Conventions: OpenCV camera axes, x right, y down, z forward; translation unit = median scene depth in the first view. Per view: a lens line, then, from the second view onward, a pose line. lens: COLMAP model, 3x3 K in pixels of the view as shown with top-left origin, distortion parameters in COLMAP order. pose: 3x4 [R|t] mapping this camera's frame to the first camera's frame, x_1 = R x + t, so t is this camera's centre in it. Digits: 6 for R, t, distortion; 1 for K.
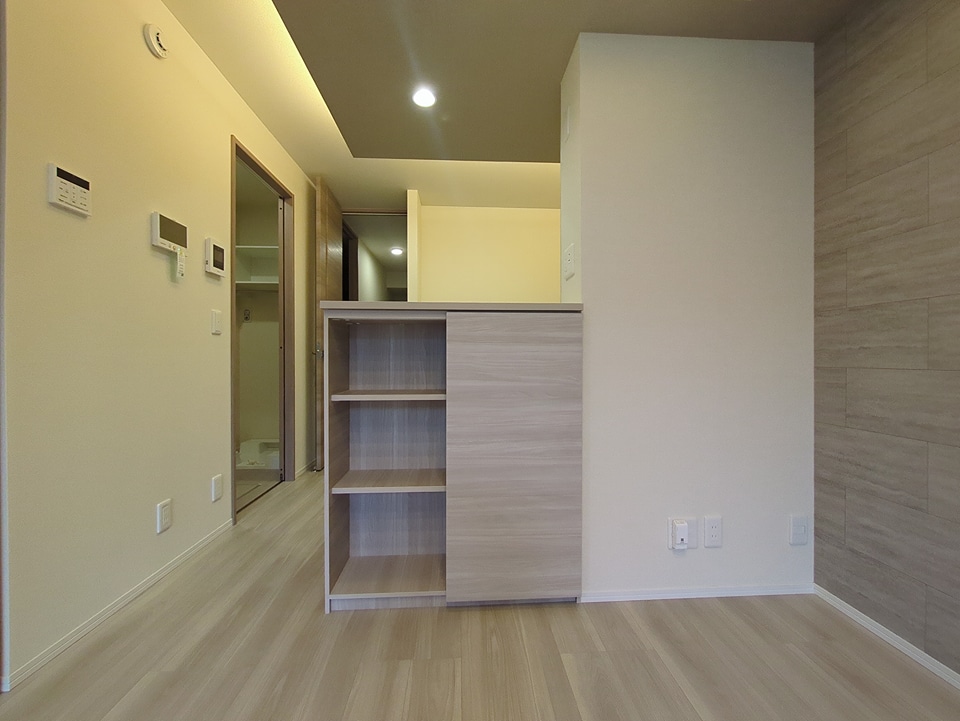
lens RADIAL K [[380.0, 0, 475.4], [0, 380.0, 364.3], [0, 0, 1]] dist [0.002806, -0.003503]
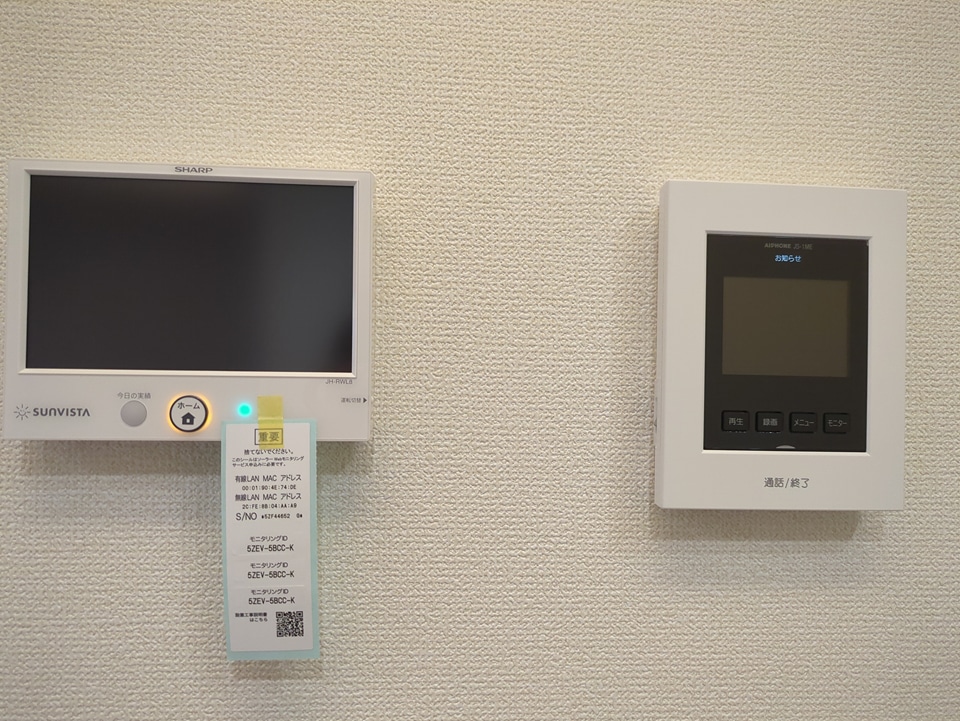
lens RADIAL K [[380.0, 0, 475.4], [0, 380.0, 364.3], [0, 0, 1]] dist [0.002806, -0.003503]
pose [[0.004967, -0.006827, -0.999964, -0.588956], [-0.026906, 0.999614, -0.006958, -0.278311], [0.999626, 0.026939, 0.004782, 0.939295]]
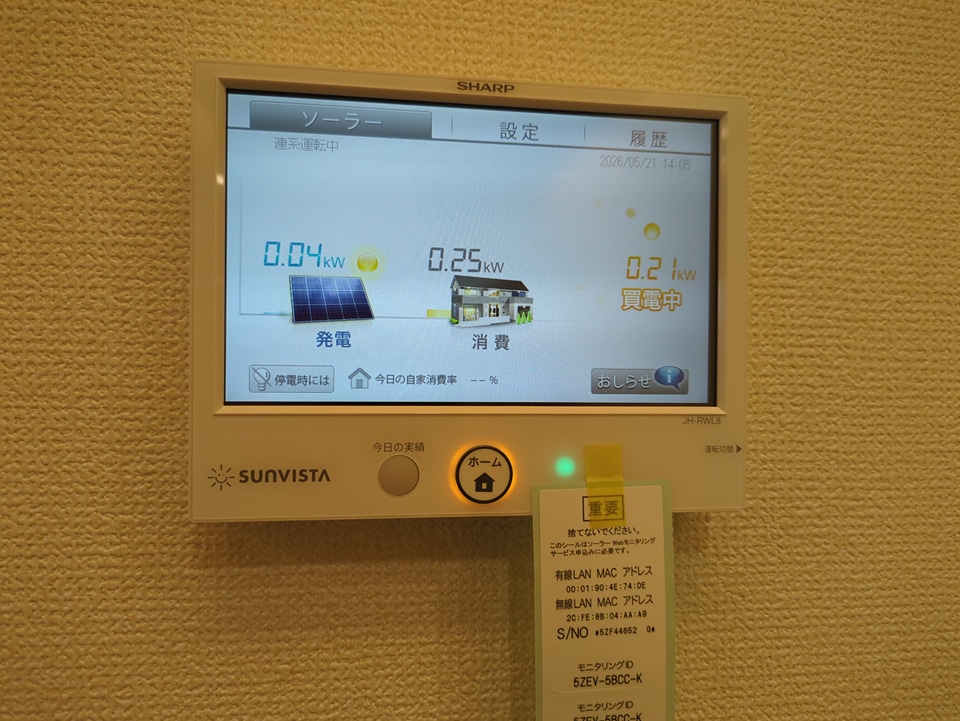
lens RADIAL K [[399.2, 0, 477.6], [0, 399.2, 358.7], [0, 0, 1]] dist [0.000900, -0.003495]
pose [[0.032667, 0.005749, -0.999450, -0.622042], [-0.026233, 0.999644, 0.004892, -0.283389], [0.999122, 0.026059, 0.032806, 0.863631]]
